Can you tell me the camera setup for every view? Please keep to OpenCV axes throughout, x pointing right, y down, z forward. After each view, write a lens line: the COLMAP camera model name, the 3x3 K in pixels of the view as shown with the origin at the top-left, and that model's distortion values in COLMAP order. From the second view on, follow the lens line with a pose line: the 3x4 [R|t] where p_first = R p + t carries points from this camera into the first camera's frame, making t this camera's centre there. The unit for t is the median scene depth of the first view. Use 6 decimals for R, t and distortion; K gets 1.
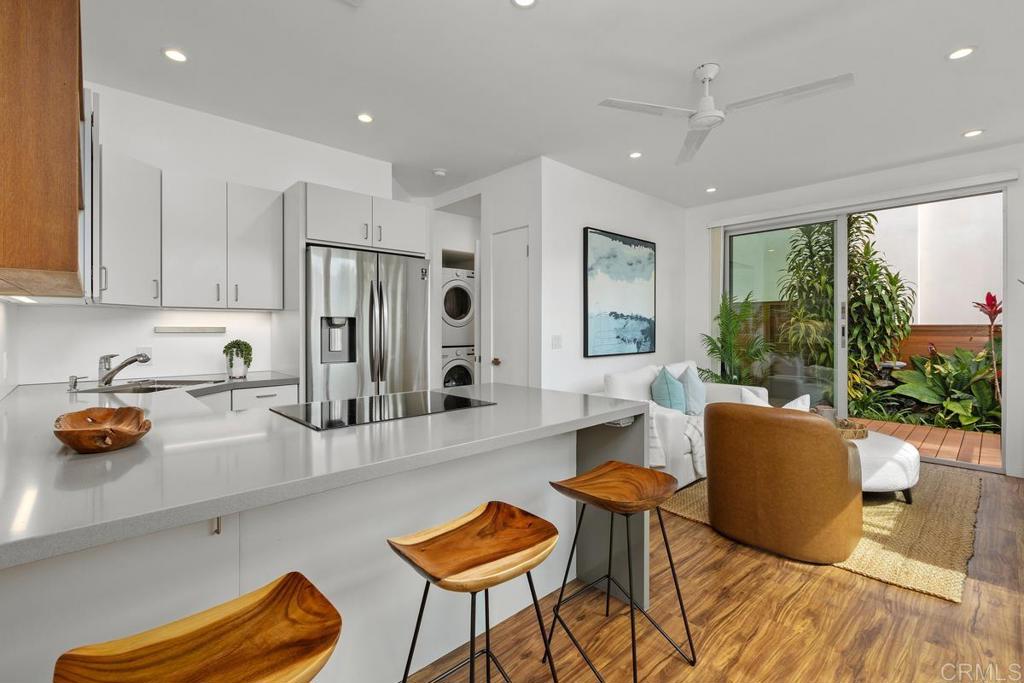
lens RADIAL K [[457.2, 0, 514.7], [0, 457.2, 338.0], [0, 0, 1]] dist [-0.000009, 0.000033]
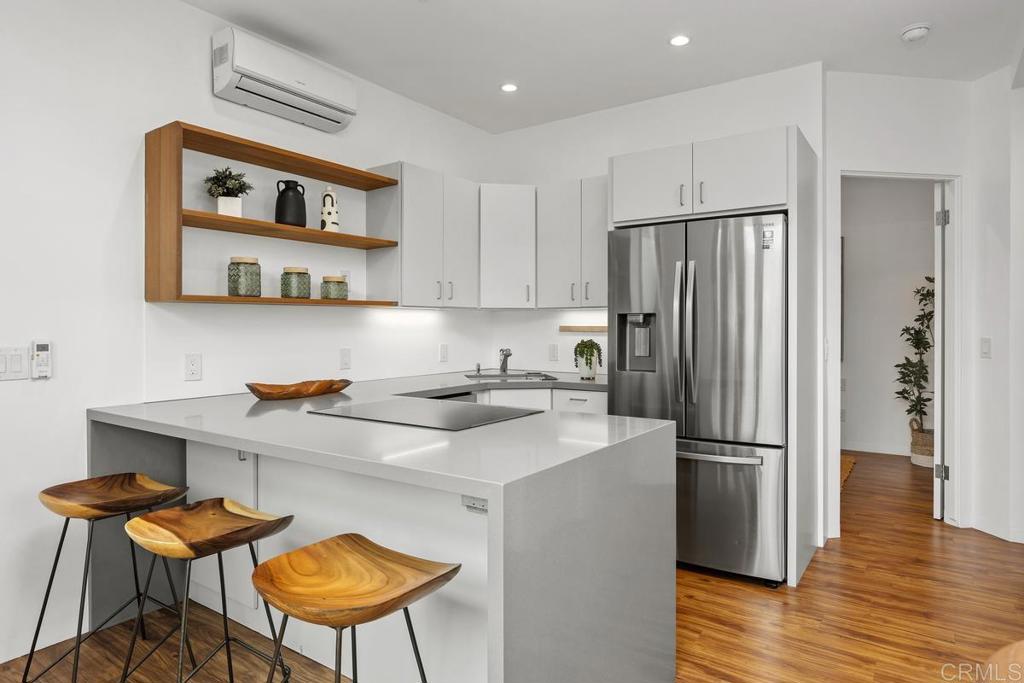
lens RADIAL K [[615.9, 0, 511.4], [0, 615.9, 327.1], [0, 0, 1]] dist [0.001389, 0.000647]
pose [[0.212140, -0.002142, -0.977237, 0.424843], [-0.024254, 0.999678, -0.007457, -0.005575], [0.976938, 0.025284, 0.212020, 0.387657]]
